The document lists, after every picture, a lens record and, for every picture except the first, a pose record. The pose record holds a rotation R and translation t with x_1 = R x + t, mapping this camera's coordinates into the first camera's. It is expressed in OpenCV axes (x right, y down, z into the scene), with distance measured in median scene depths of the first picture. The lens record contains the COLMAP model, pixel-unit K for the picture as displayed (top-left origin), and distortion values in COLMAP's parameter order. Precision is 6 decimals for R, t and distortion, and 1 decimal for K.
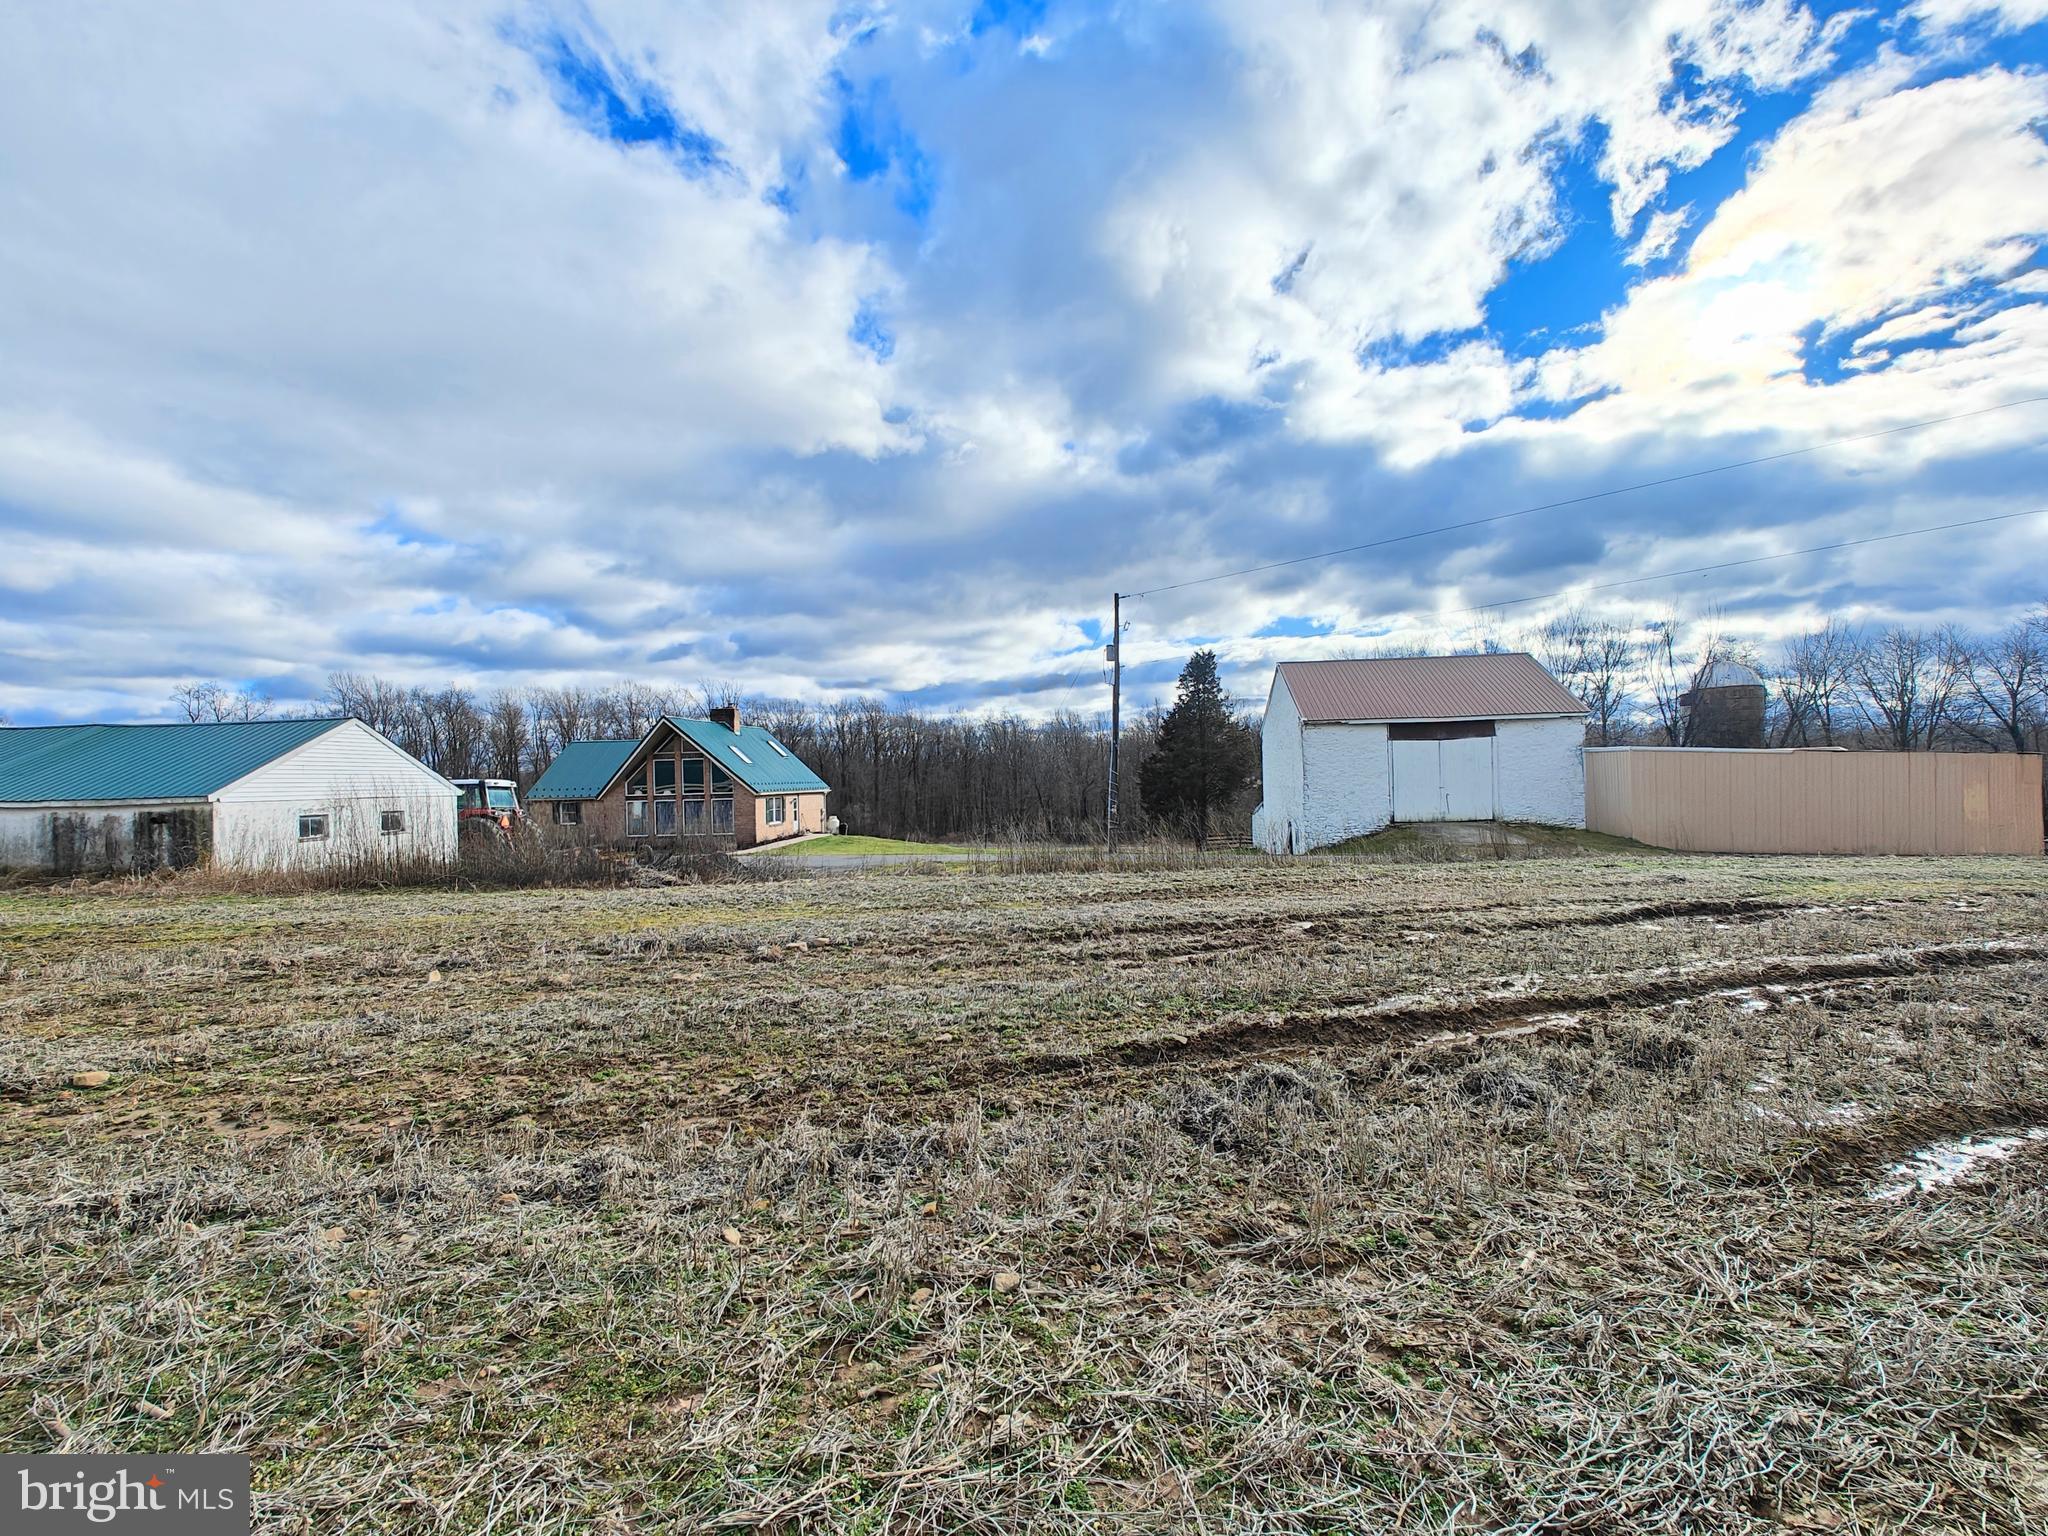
lens RADIAL K [[880.8, 0, 1034.5], [0, 880.8, 765.5], [0, 0, 1]] dist [-0.000243, 0.001681]
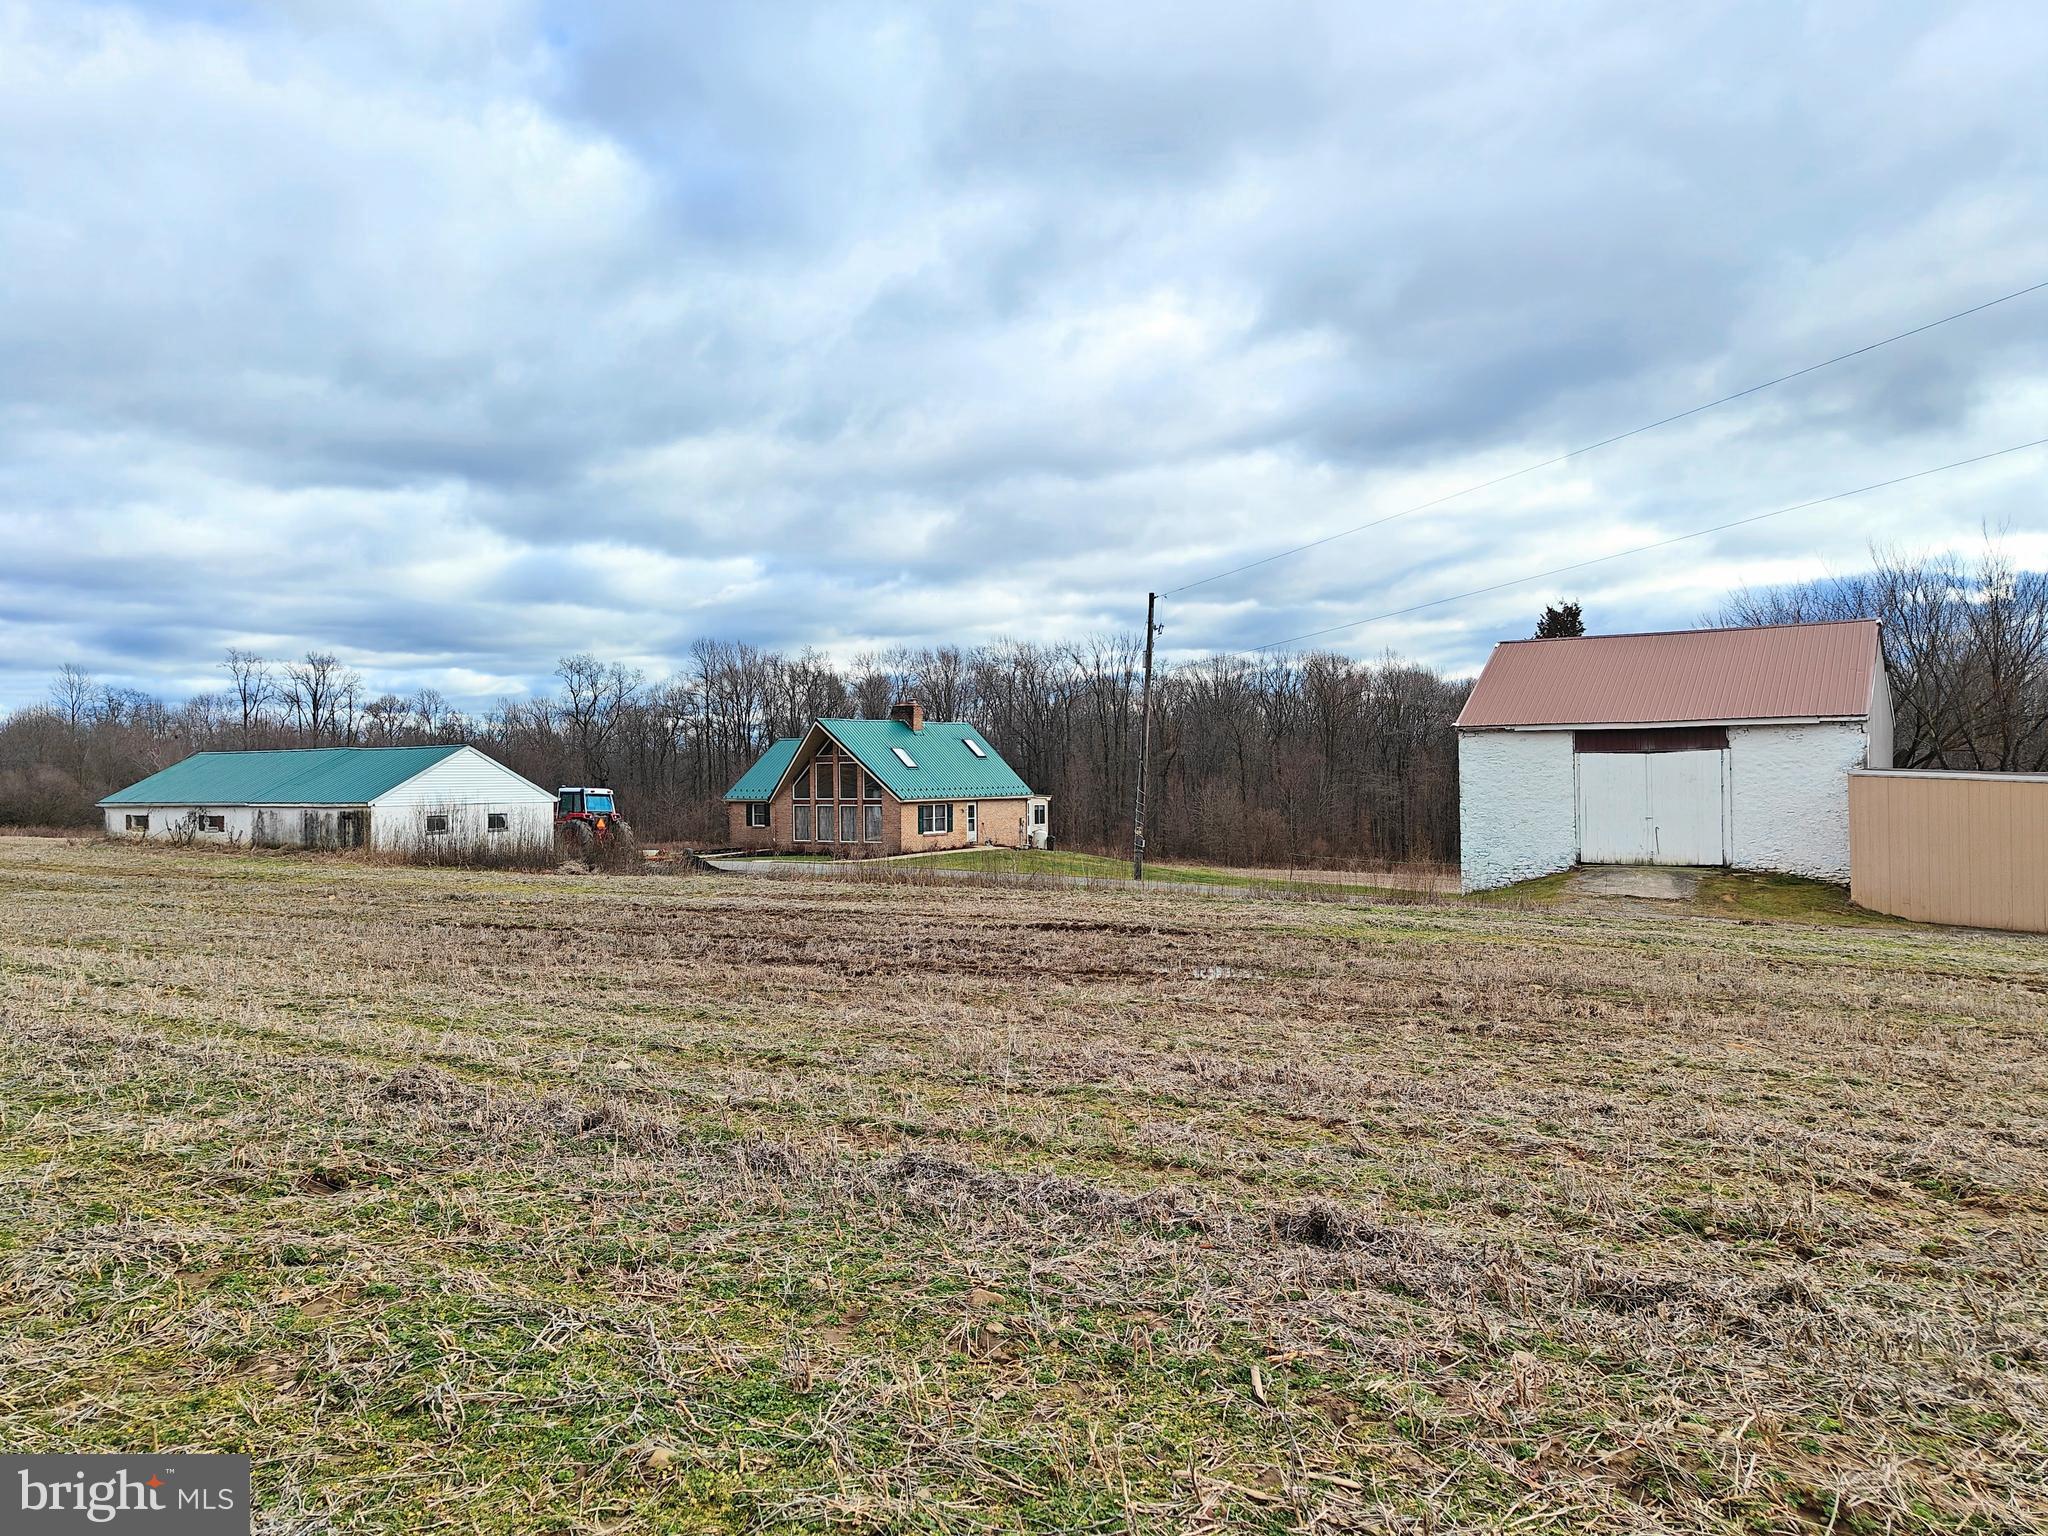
lens RADIAL K [[1563.2, 0, 1029.3], [0, 1563.2, 764.8], [0, 0, 1]] dist [0.038934, -0.003092]
pose [[0.864008, 0.014976, -0.503255, 1.453657], [-0.004794, 0.999757, 0.021521, -0.096780], [0.503455, -0.016182, 0.863870, -0.799014]]
